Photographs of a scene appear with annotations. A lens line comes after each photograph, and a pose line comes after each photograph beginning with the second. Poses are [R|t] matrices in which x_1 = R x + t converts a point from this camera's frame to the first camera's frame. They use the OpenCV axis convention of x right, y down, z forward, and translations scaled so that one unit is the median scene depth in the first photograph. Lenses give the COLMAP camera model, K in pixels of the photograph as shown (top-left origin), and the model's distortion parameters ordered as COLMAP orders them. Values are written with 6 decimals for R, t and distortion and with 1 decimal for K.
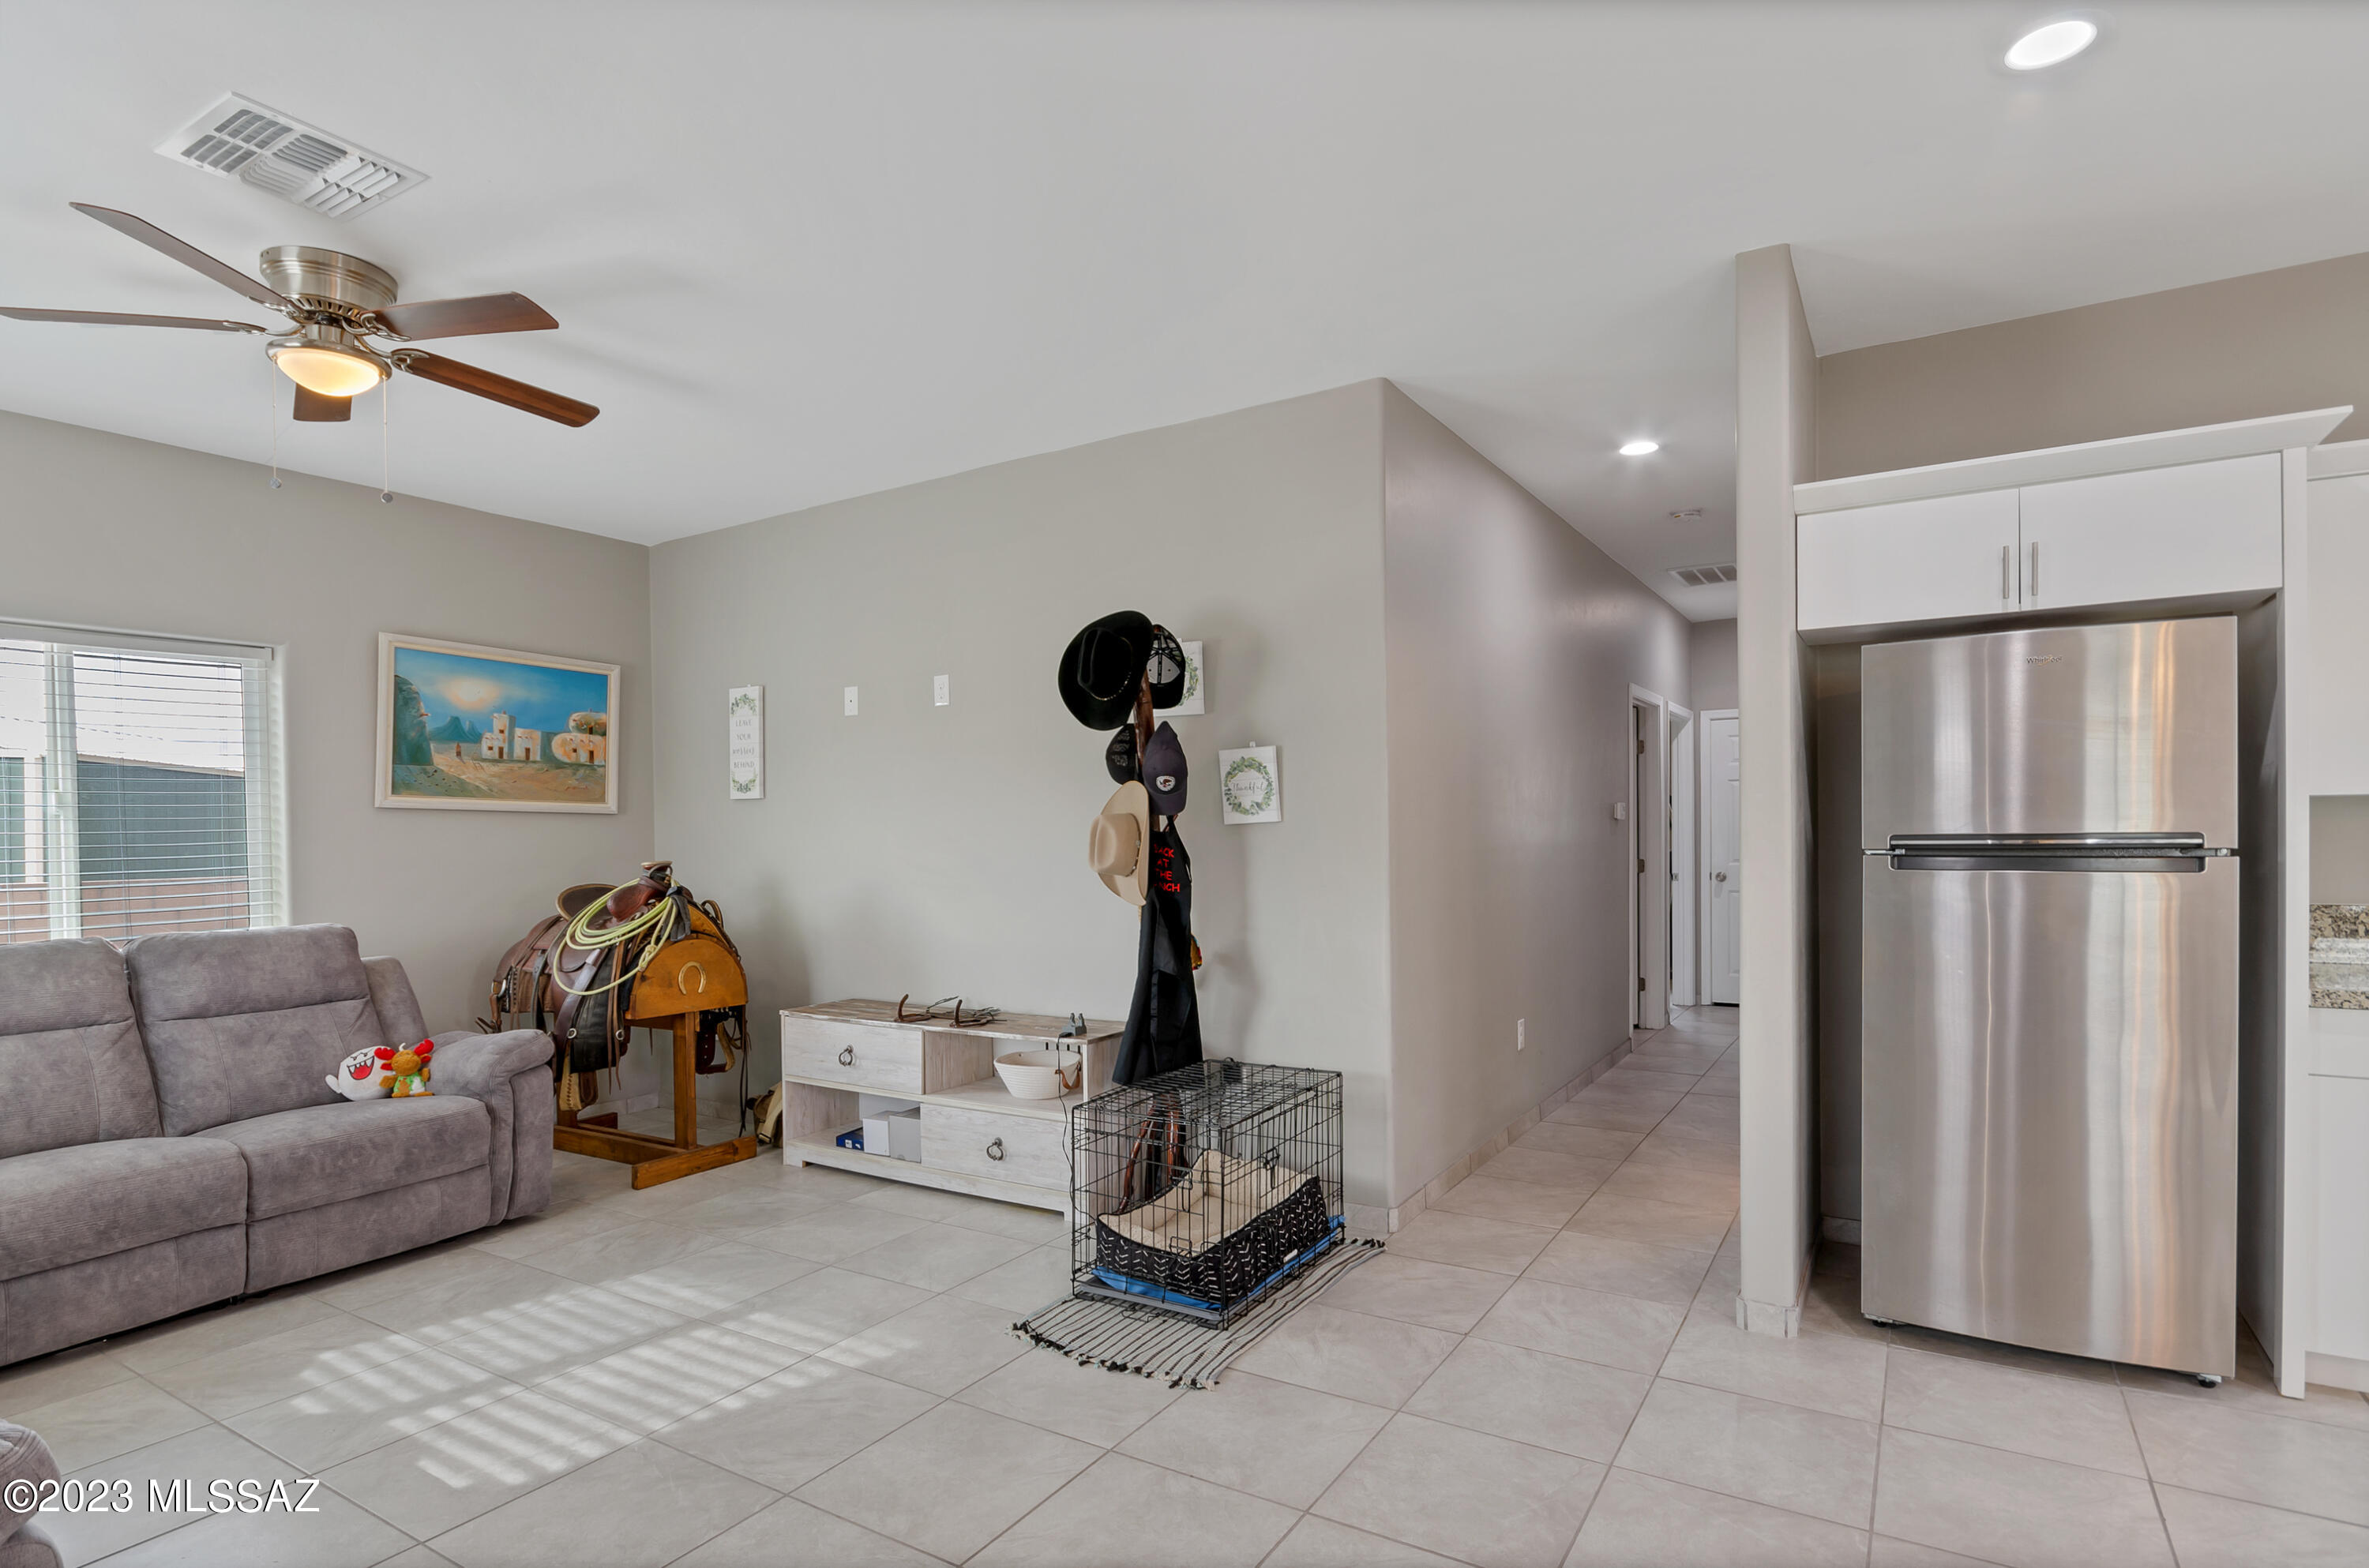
lens RADIAL K [[1178.9, 0, 1182.0], [0, 1178.9, 801.7], [0, 0, 1]] dist [0.045803, 0.000250]
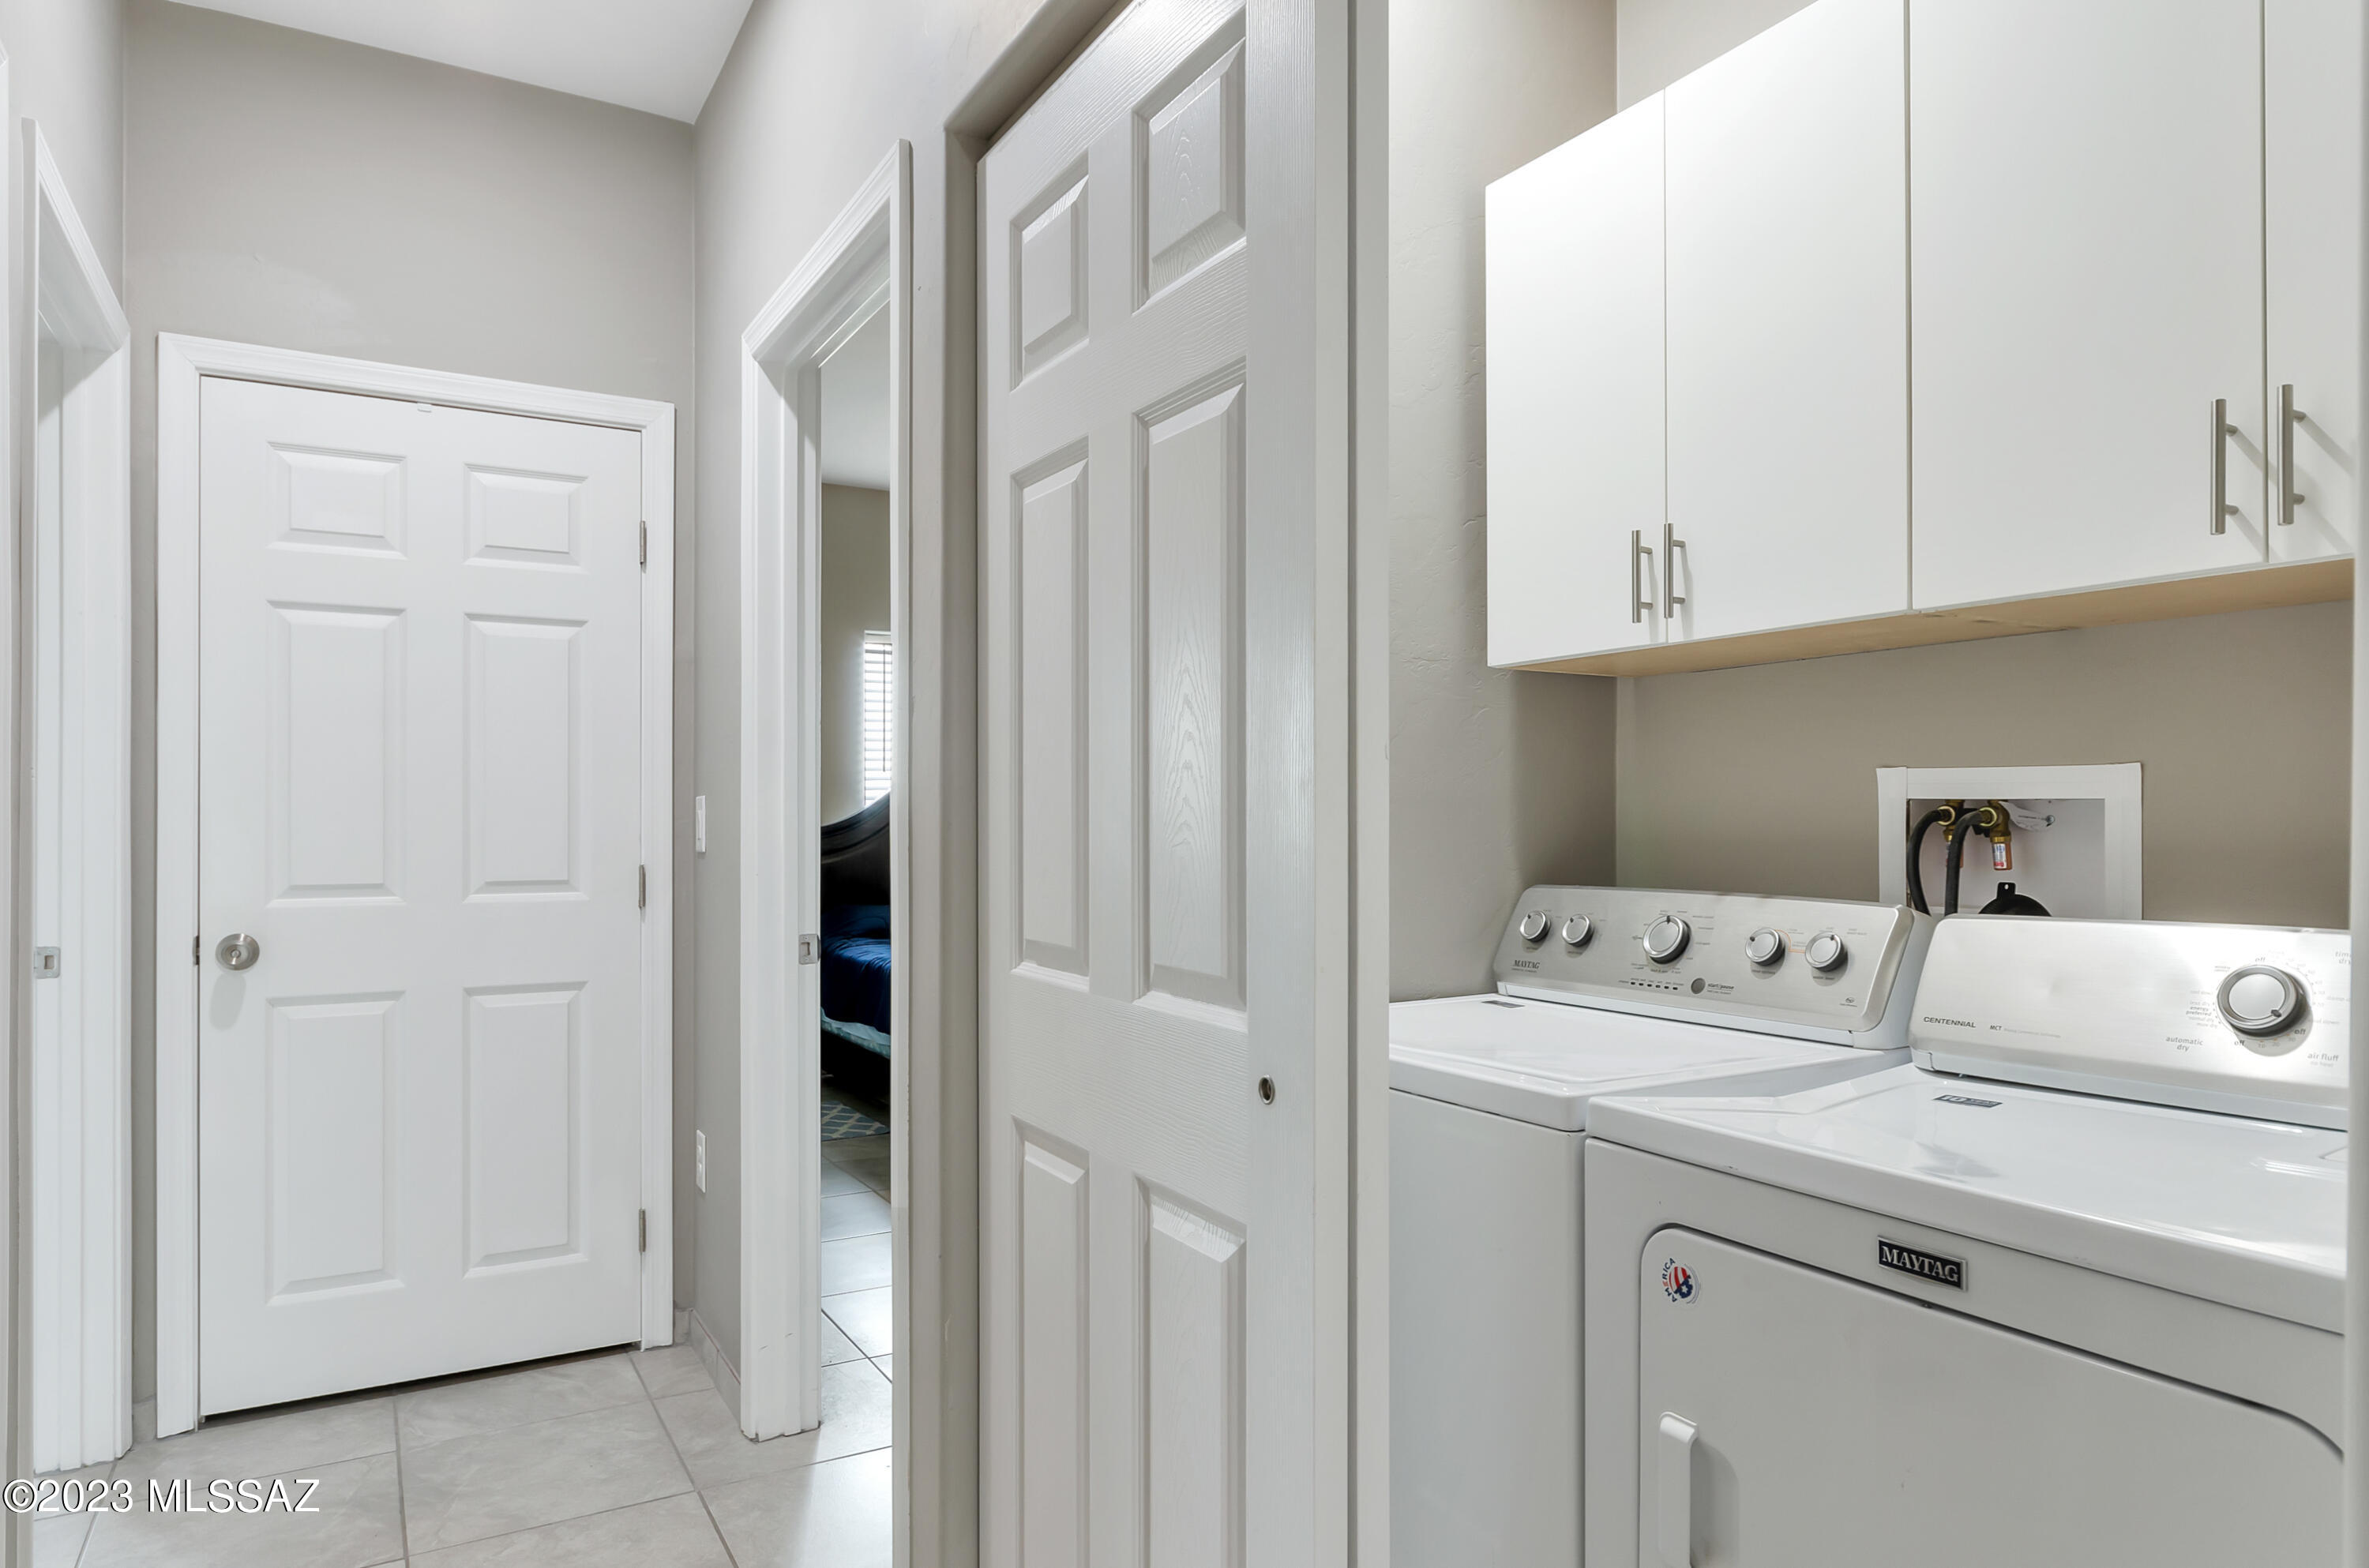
lens RADIAL K [[1433.9, 0, 1182.5], [0, 1433.9, 791.9], [0, 0, 1]] dist [-0.004012, -0.001267]
pose [[0.462025, 0.001484, 0.886866, 0.258796], [-0.001929, 0.999998, -0.000668, 0.025861], [-0.886865, -0.001402, 0.462027, 0.650464]]
